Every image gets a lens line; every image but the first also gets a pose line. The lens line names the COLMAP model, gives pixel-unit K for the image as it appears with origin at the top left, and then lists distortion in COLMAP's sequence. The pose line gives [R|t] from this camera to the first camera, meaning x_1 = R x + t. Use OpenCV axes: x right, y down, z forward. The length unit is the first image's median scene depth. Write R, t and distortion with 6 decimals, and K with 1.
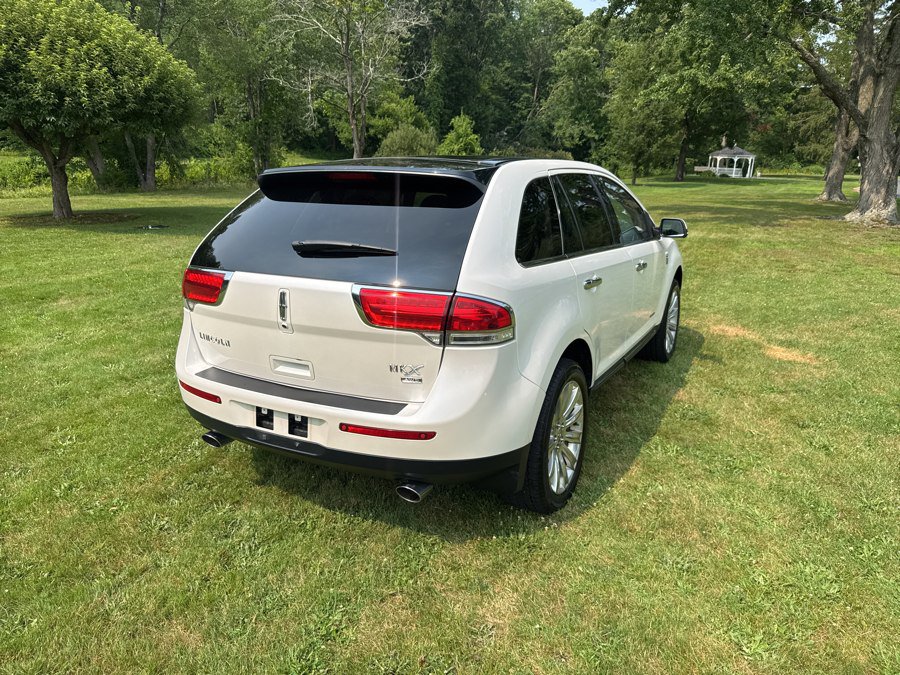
lens RADIAL K [[641.4, 0, 444.3], [0, 641.4, 337.9], [0, 0, 1]] dist [0.012846, -0.022981]
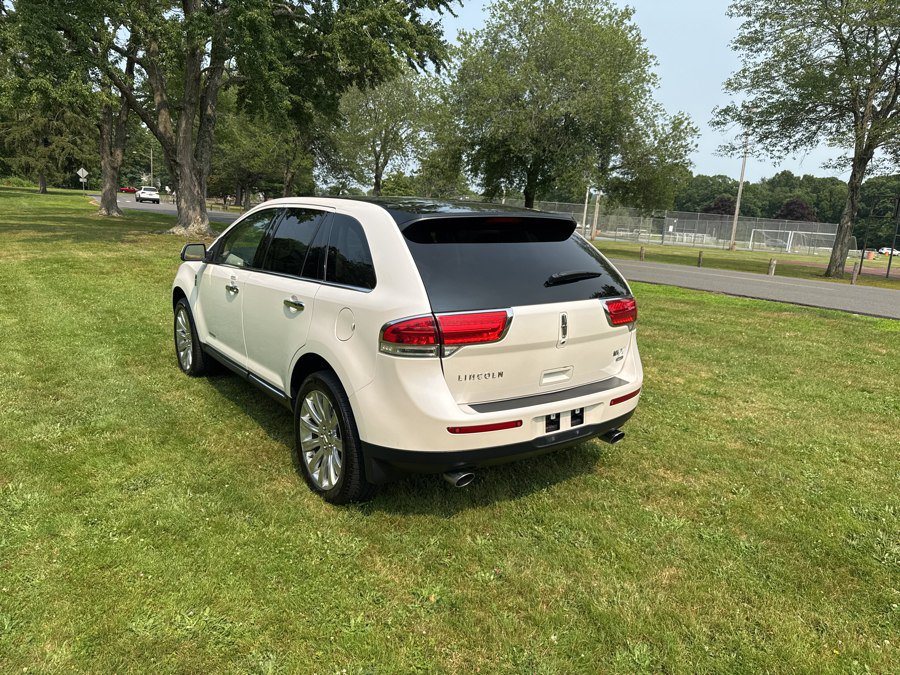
lens RADIAL K [[641.4, 0, 448.0], [0, 641.4, 331.1], [0, 0, 1]] dist [0.012846, -0.022981]
pose [[0.441295, -0.163788, 0.882288, -1.069176], [0.188834, 0.978136, 0.087131, -0.141264], [-0.877269, 0.128155, 0.462576, 0.456513]]
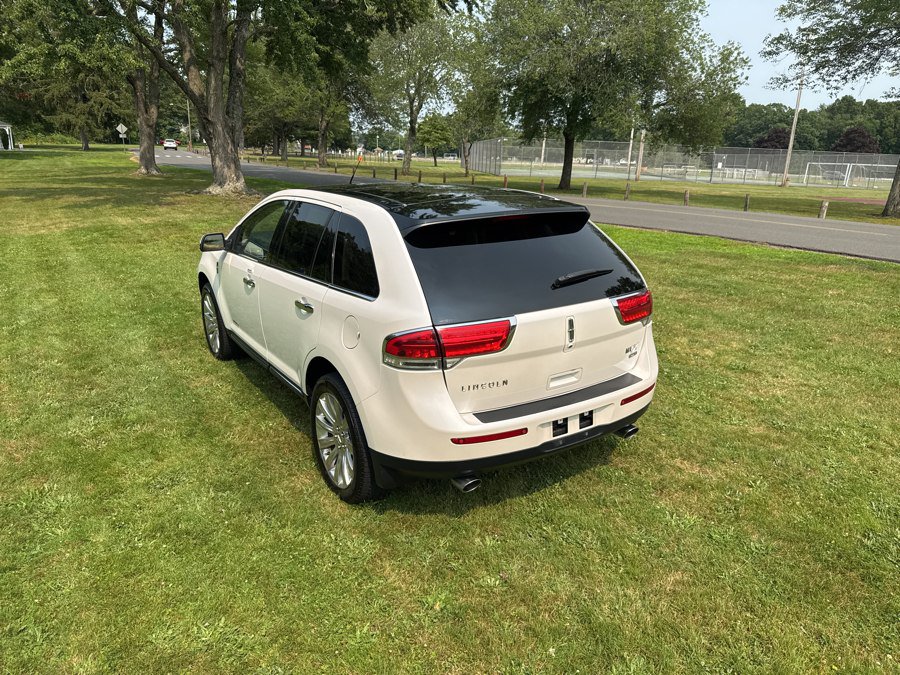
lens RADIAL K [[641.4, 0, 452.3], [0, 641.4, 336.6], [0, 0, 1]] dist [0.012846, -0.022981]
pose [[0.488453, -0.254792, 0.834563, -1.020962], [0.216905, 0.961854, 0.166703, -0.214722], [-0.845202, 0.099595, 0.525086, 0.402944]]
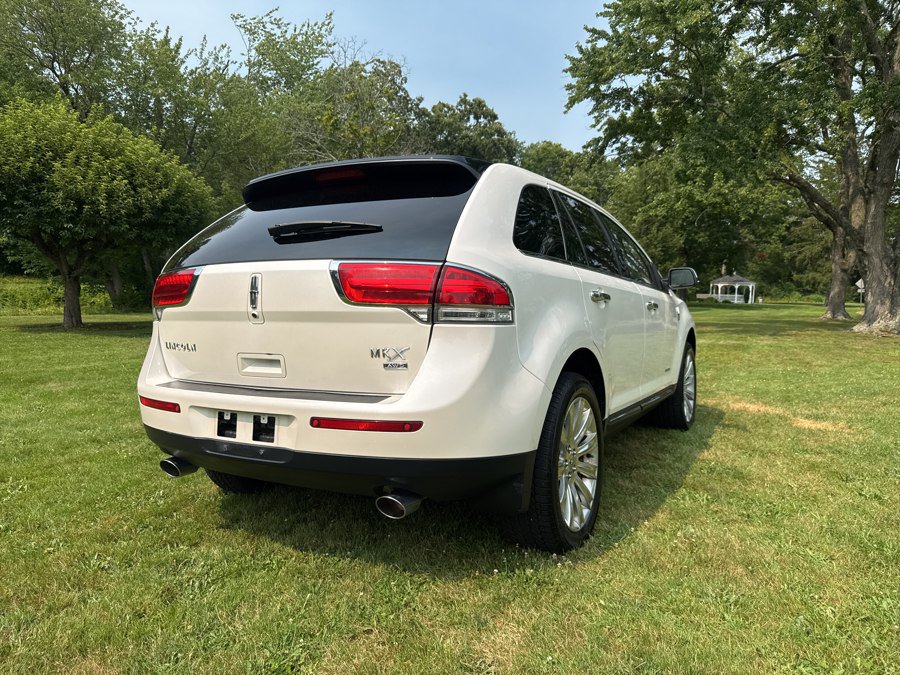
lens RADIAL K [[641.4, 0, 444.9], [0, 641.4, 336.6], [0, 0, 1]] dist [0.012846, -0.022981]
pose [[0.999910, -0.004228, -0.012721, 0.018983], [0.001577, 0.979476, -0.201555, 0.140851], [0.013313, 0.201516, 0.979395, 0.100750]]
